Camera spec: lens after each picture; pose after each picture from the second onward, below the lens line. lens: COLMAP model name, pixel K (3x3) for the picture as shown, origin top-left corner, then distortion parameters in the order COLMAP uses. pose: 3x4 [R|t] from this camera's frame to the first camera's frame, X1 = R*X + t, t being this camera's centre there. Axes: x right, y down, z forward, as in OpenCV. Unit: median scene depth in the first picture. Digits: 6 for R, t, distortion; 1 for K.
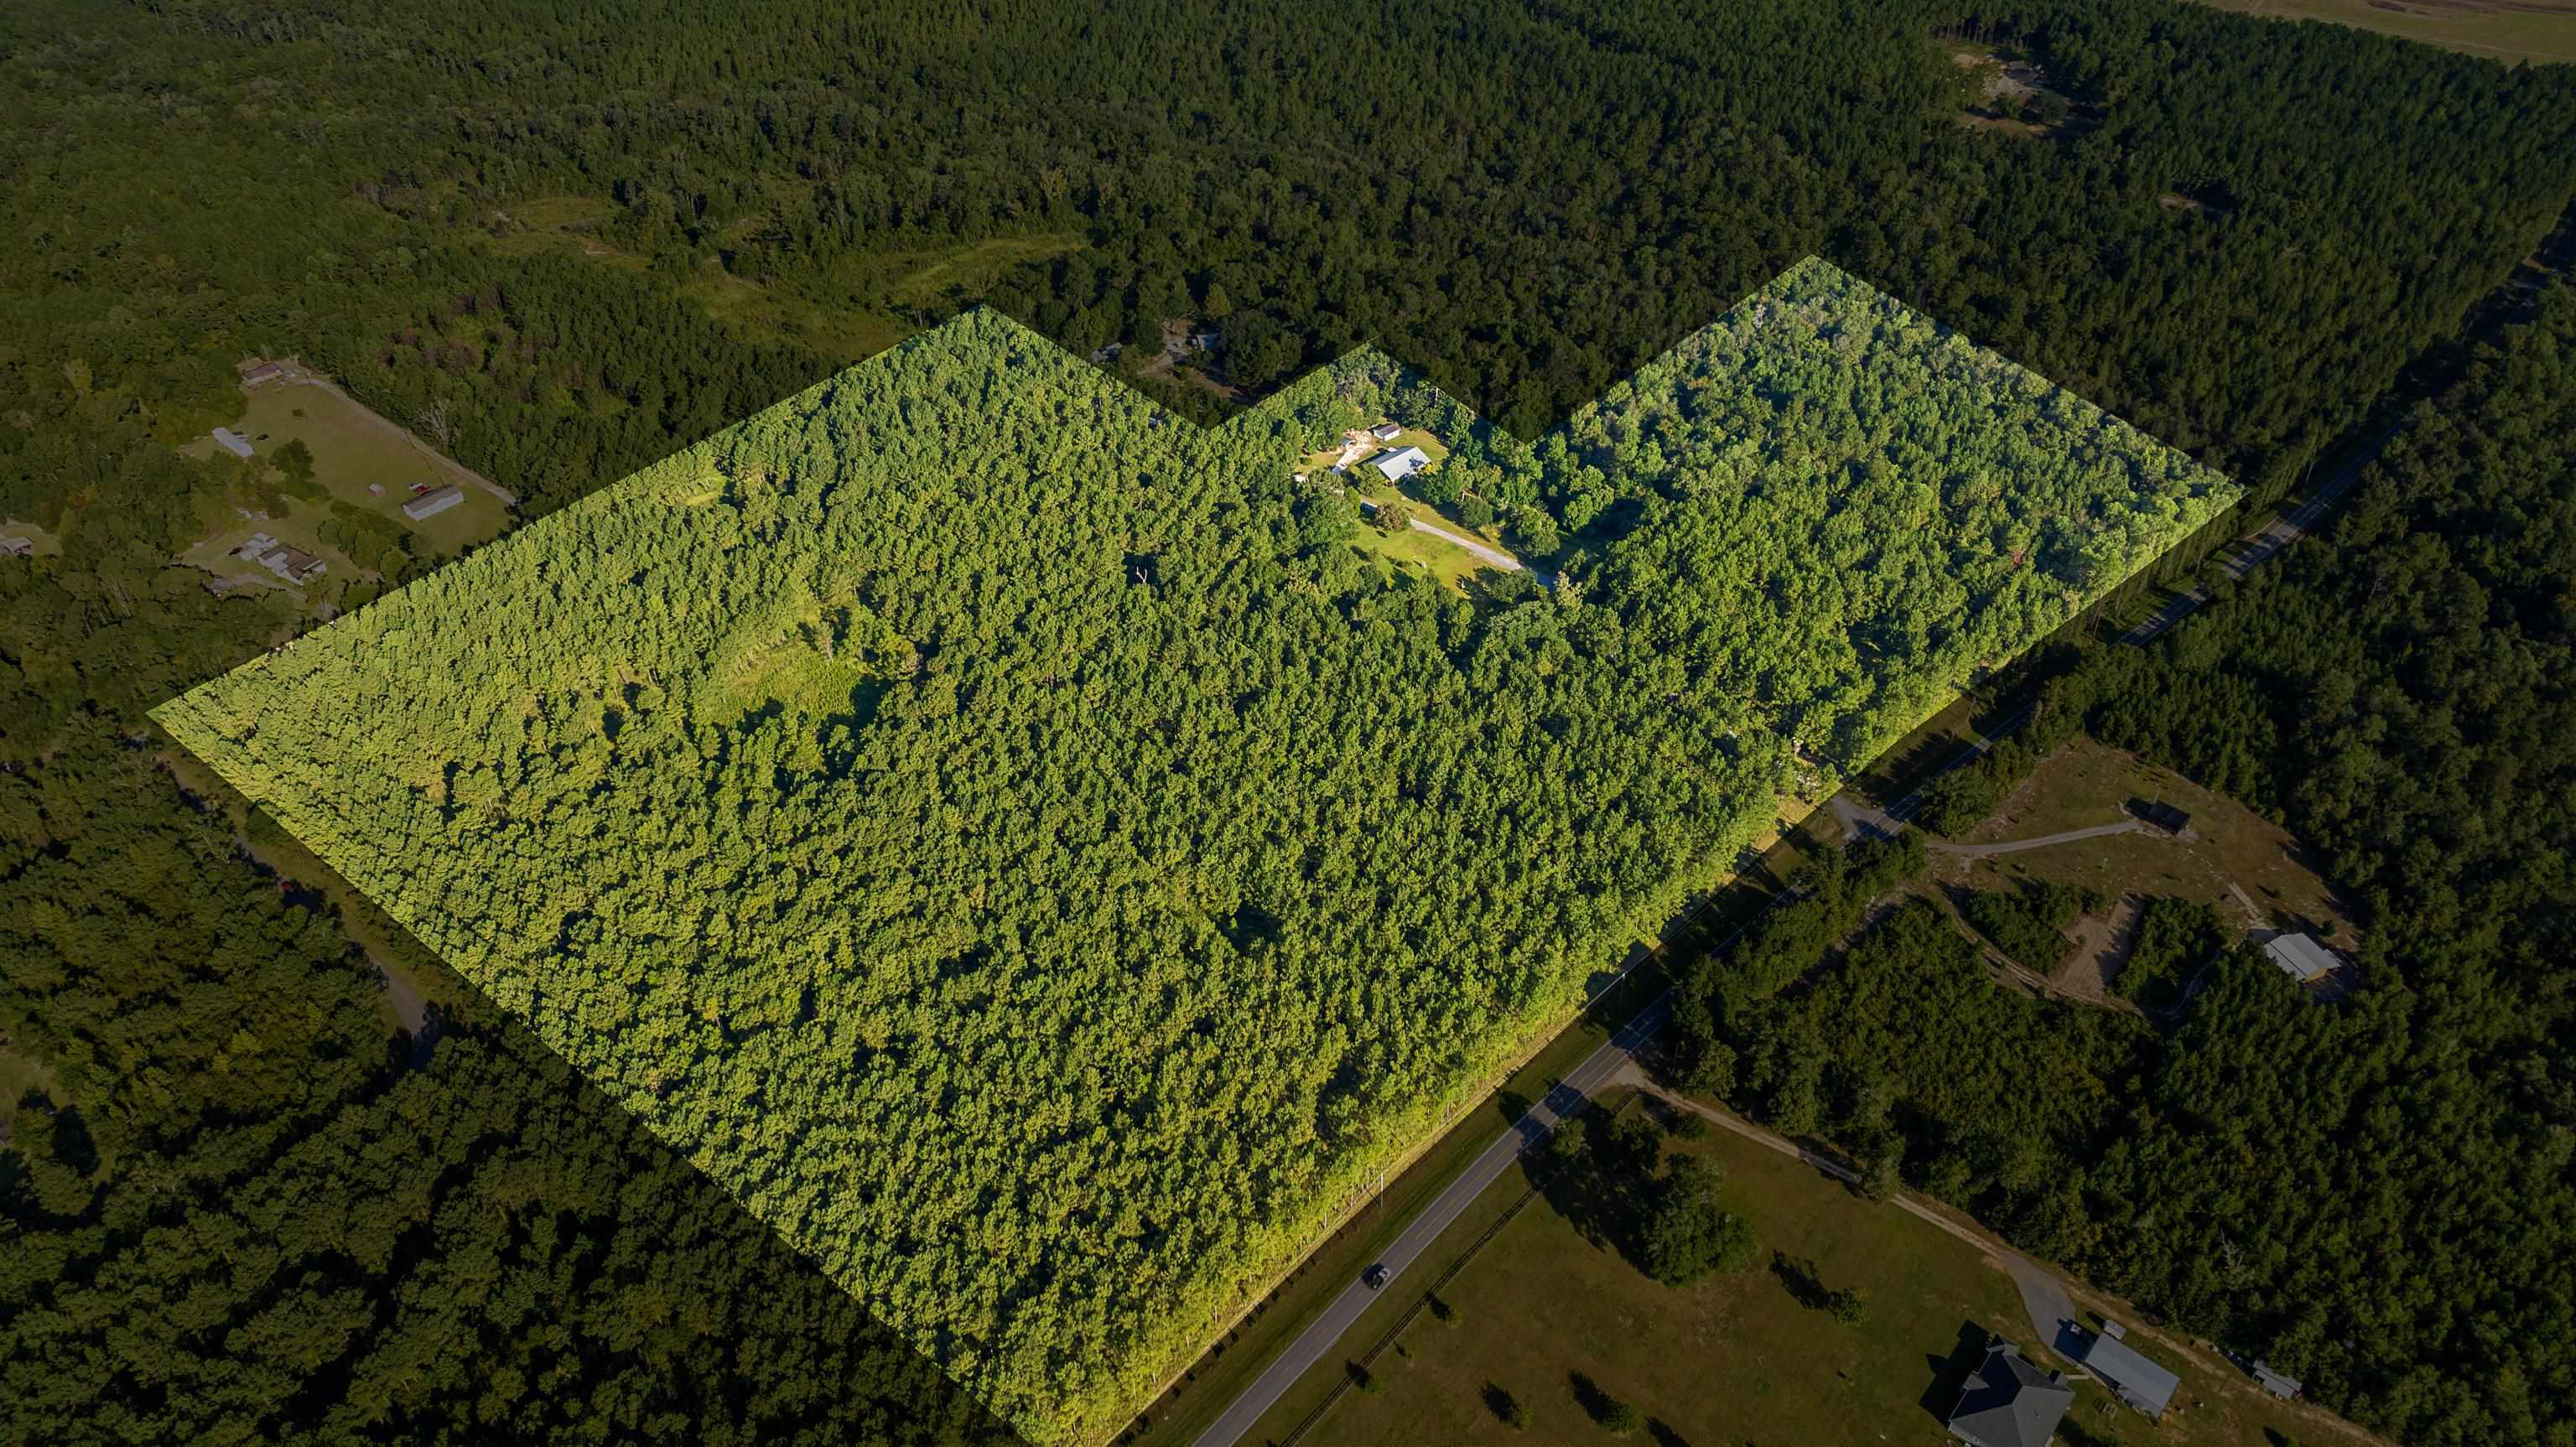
lens RADIAL K [[1827.2, 0, 1281.8], [0, 1827.2, 723.4], [0, 0, 1]] dist [-0.009982, -0.002673]
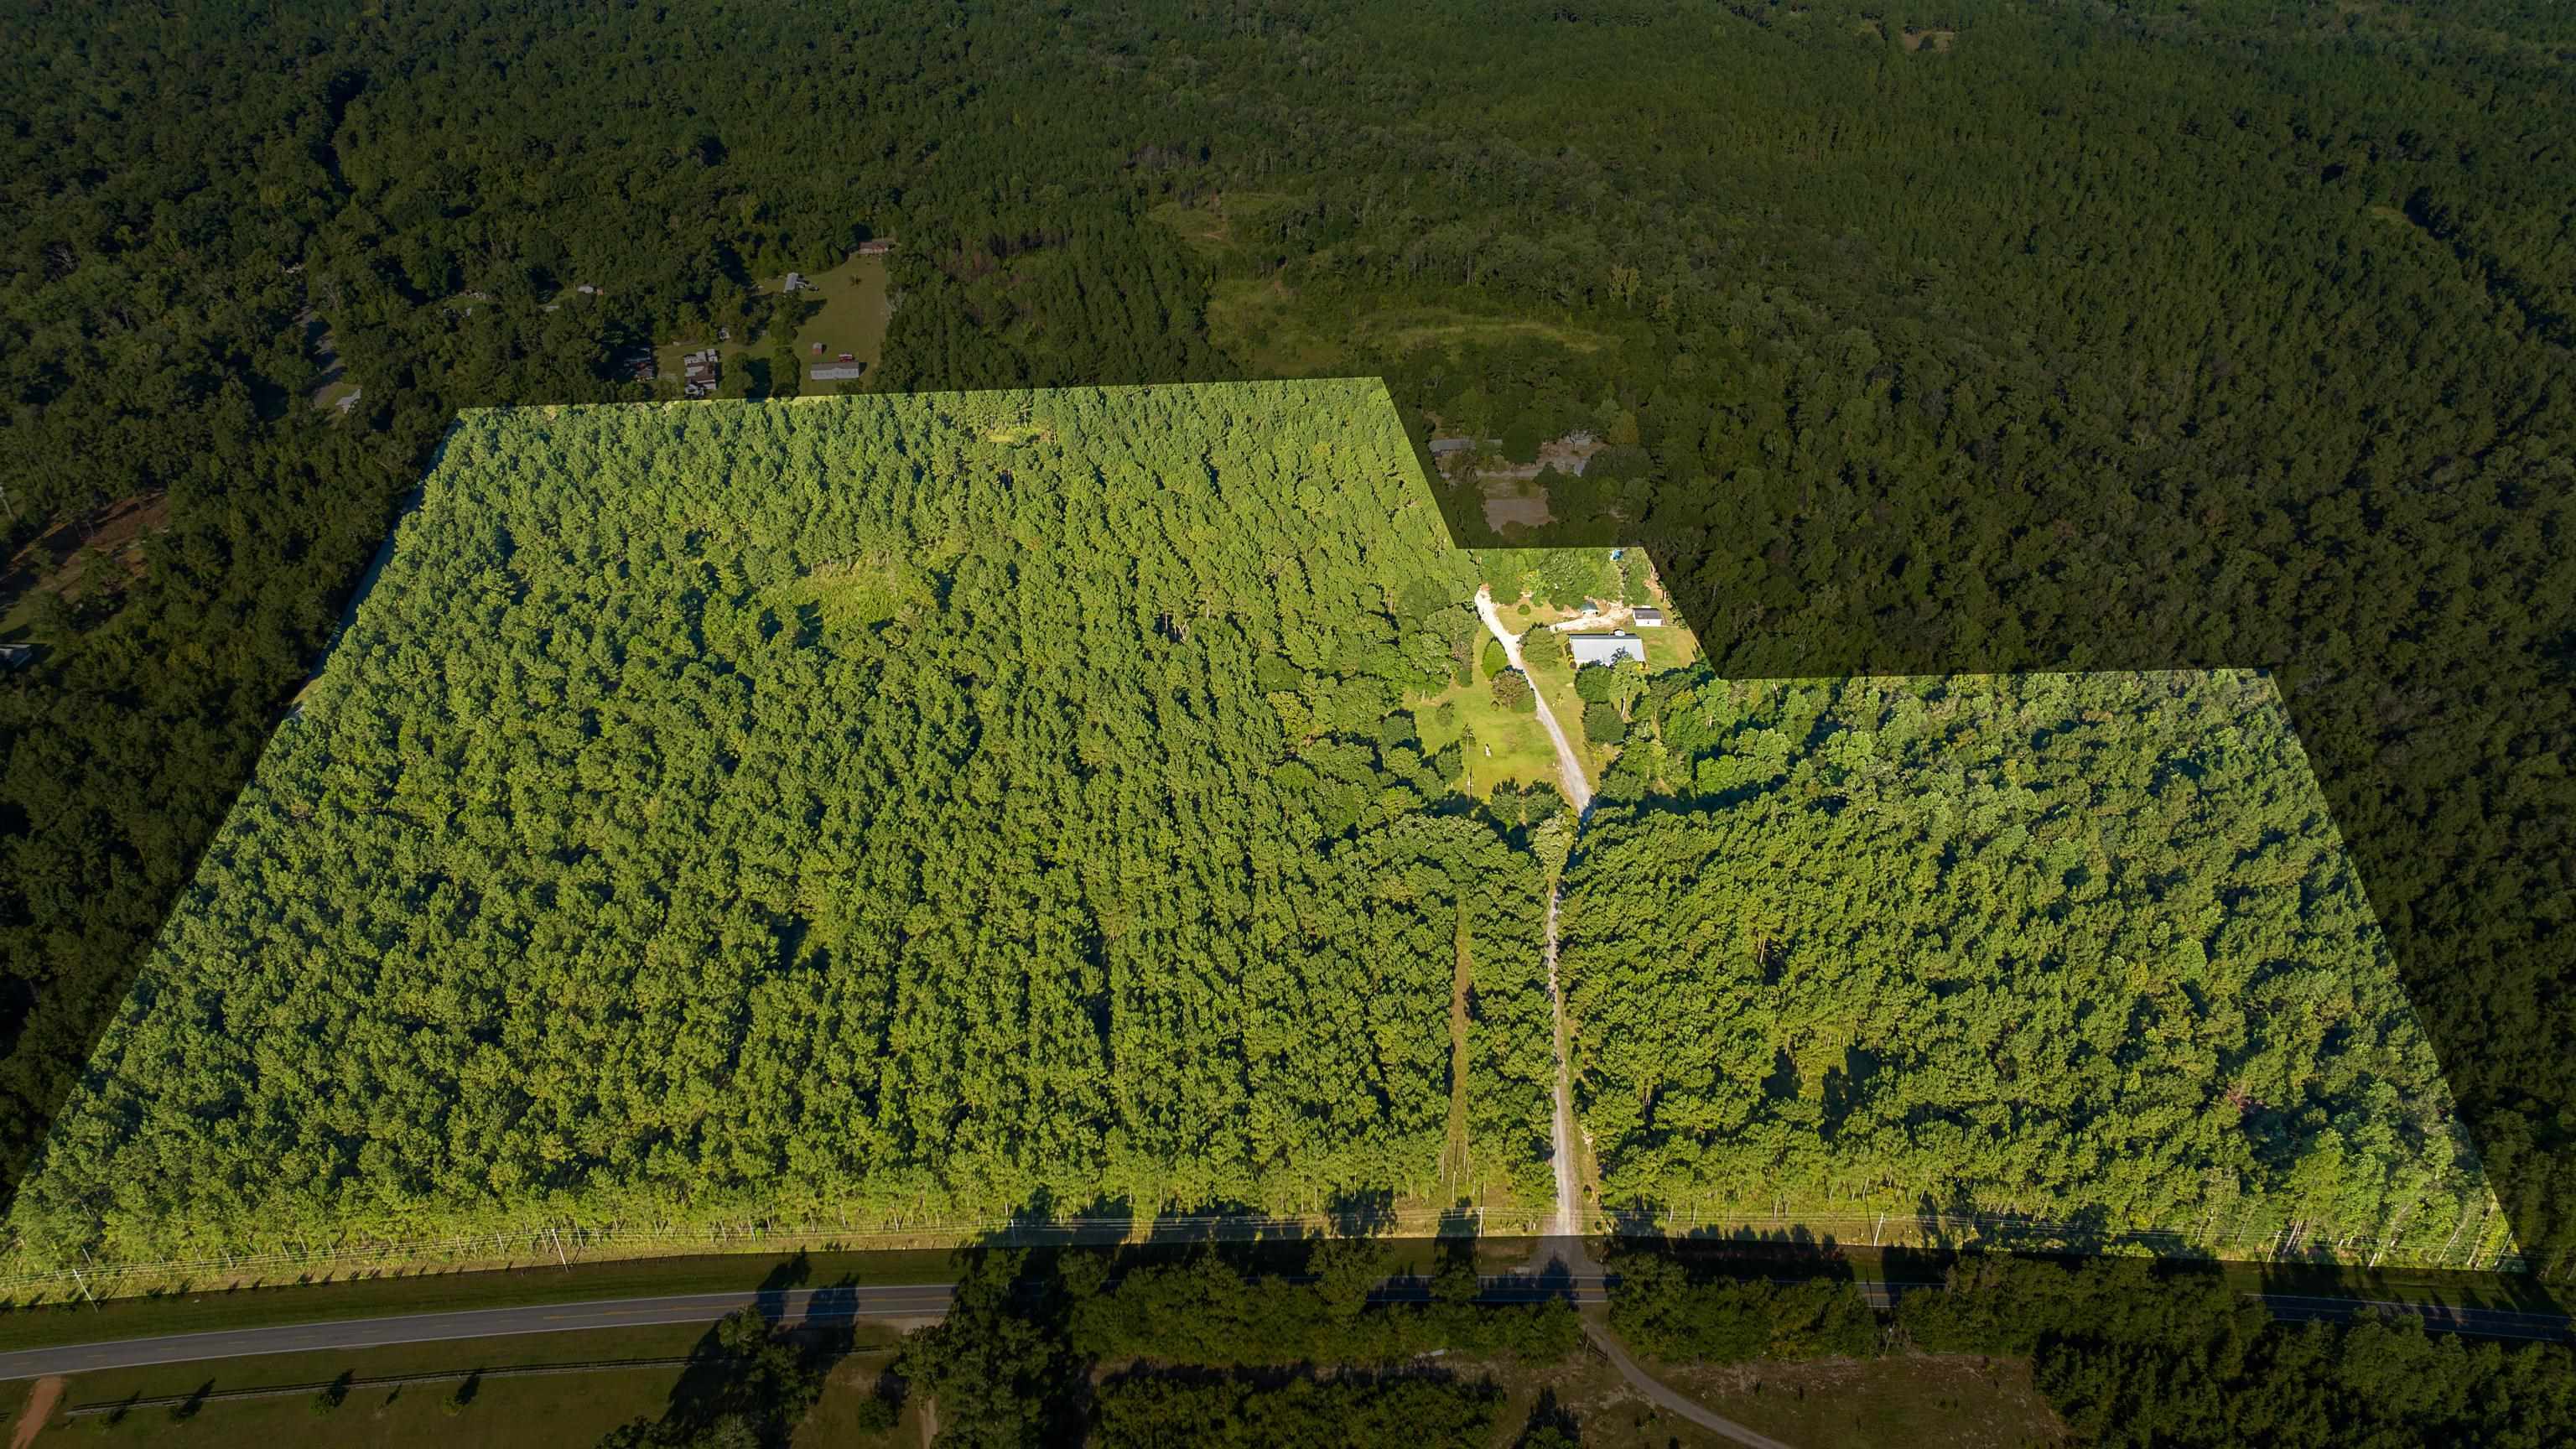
lens RADIAL K [[1827.4, 0, 1281.8], [0, 1827.4, 724.4], [0, 0, 1]] dist [-0.009982, -0.002673]
pose [[0.735155, 0.372772, -0.566205, 0.459104], [-0.418364, 0.906689, 0.053736, -0.102119], [0.533403, 0.197375, 0.822511, 0.283211]]
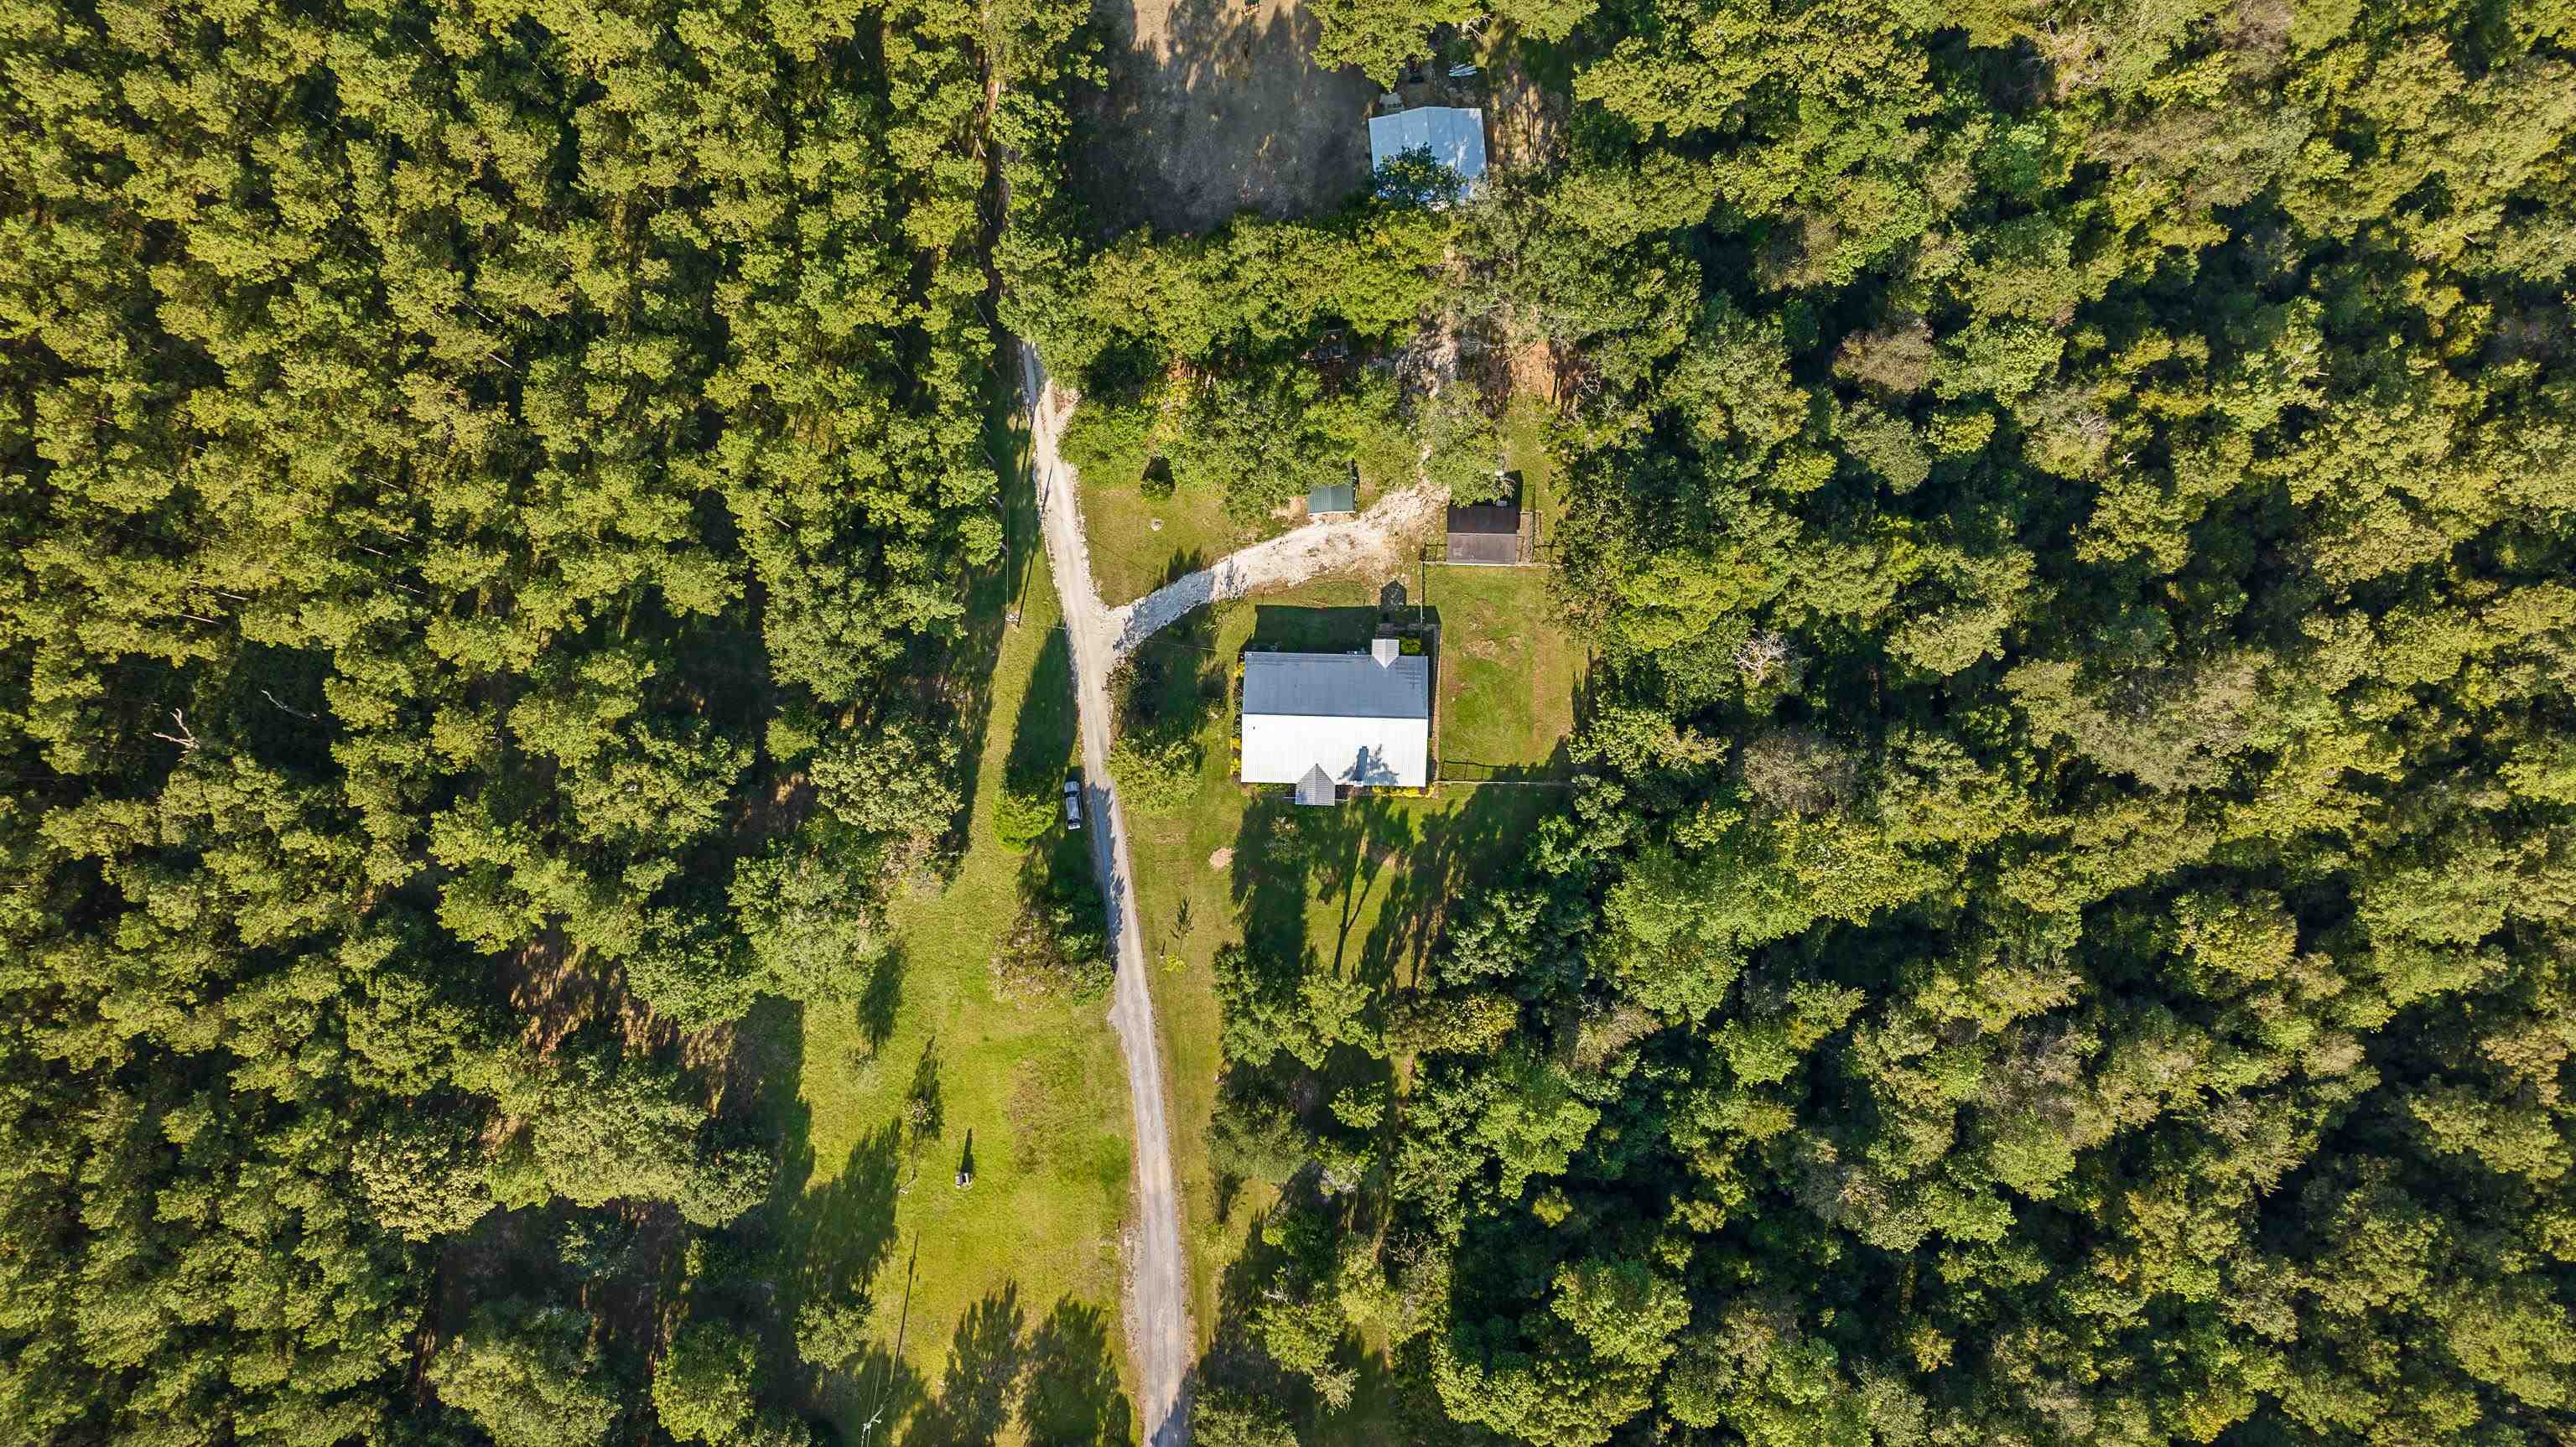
lens RADIAL K [[1827.2, 0, 1281.8], [0, 1827.2, 723.4], [0, 0, 1]] dist [-0.009982, -0.002673]
pose [[0.713872, 0.696772, -0.069970, 0.084036], [-0.414541, 0.501005, 0.759704, -0.394716], [0.564396, -0.513326, 0.646493, 0.855894]]
